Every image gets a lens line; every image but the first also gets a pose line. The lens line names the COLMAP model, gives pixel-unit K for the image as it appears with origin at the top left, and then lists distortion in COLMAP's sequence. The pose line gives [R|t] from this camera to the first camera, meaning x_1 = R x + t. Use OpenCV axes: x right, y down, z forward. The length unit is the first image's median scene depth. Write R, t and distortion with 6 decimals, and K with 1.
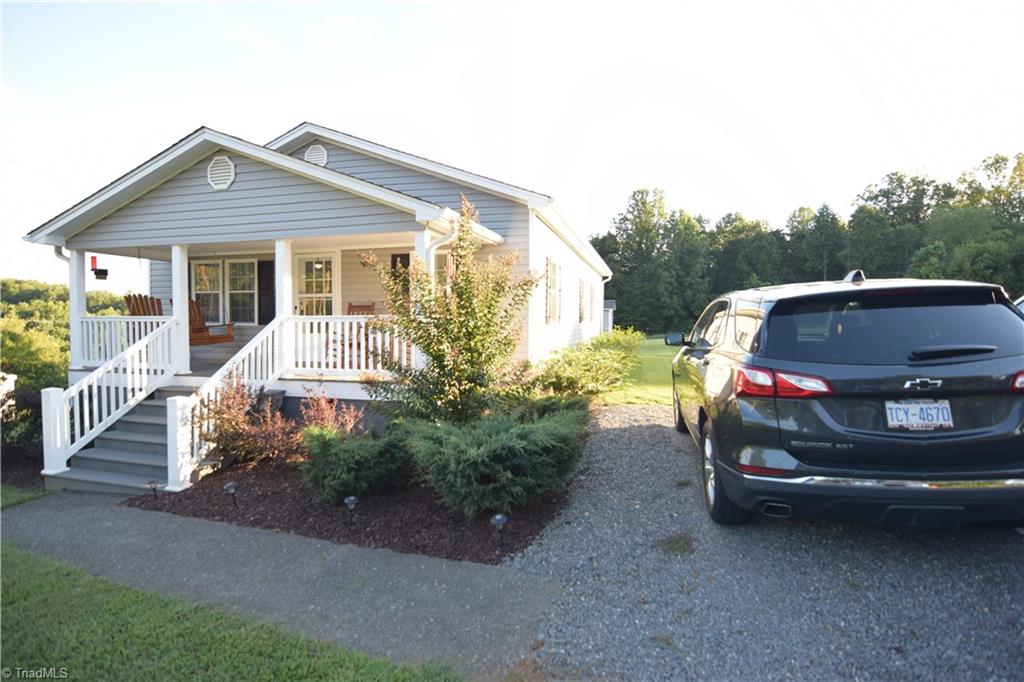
lens RADIAL K [[507.4, 0, 514.0], [0, 507.4, 336.2], [0, 0, 1]] dist [0.004015, -0.000014]
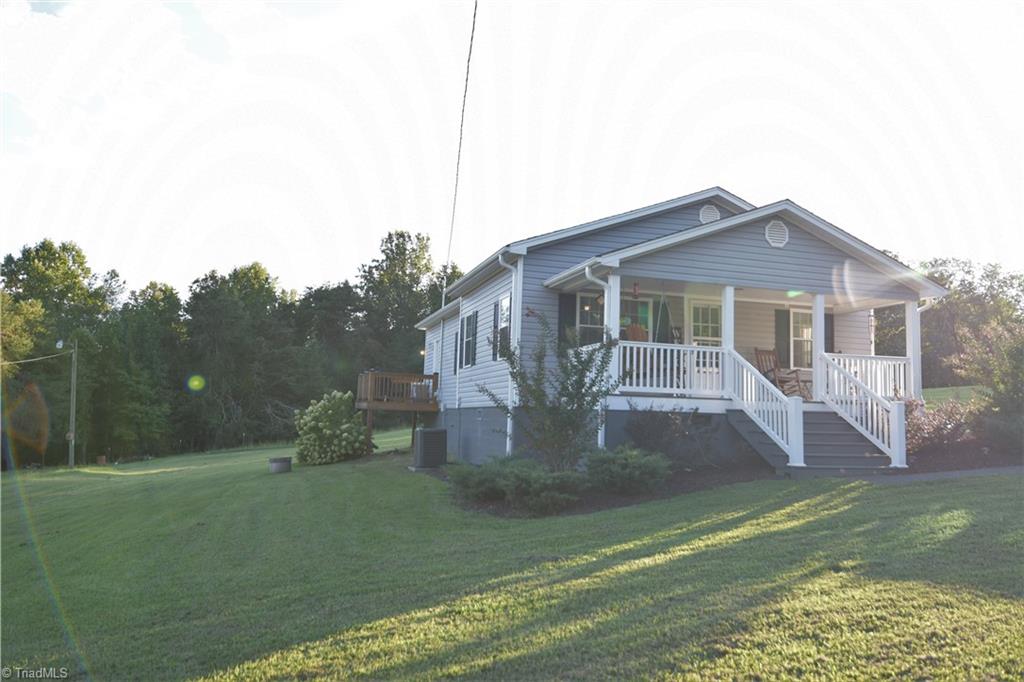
lens RADIAL K [[755.8, 0, 511.2], [0, 755.8, 342.4], [0, 0, 1]] dist [-0.019583, 0.014977]
pose [[0.844897, 0.084784, 0.528168, -0.288390], [-0.018153, 0.991335, -0.130094, 0.025704], [-0.534622, 0.100328, 0.839115, -0.020687]]
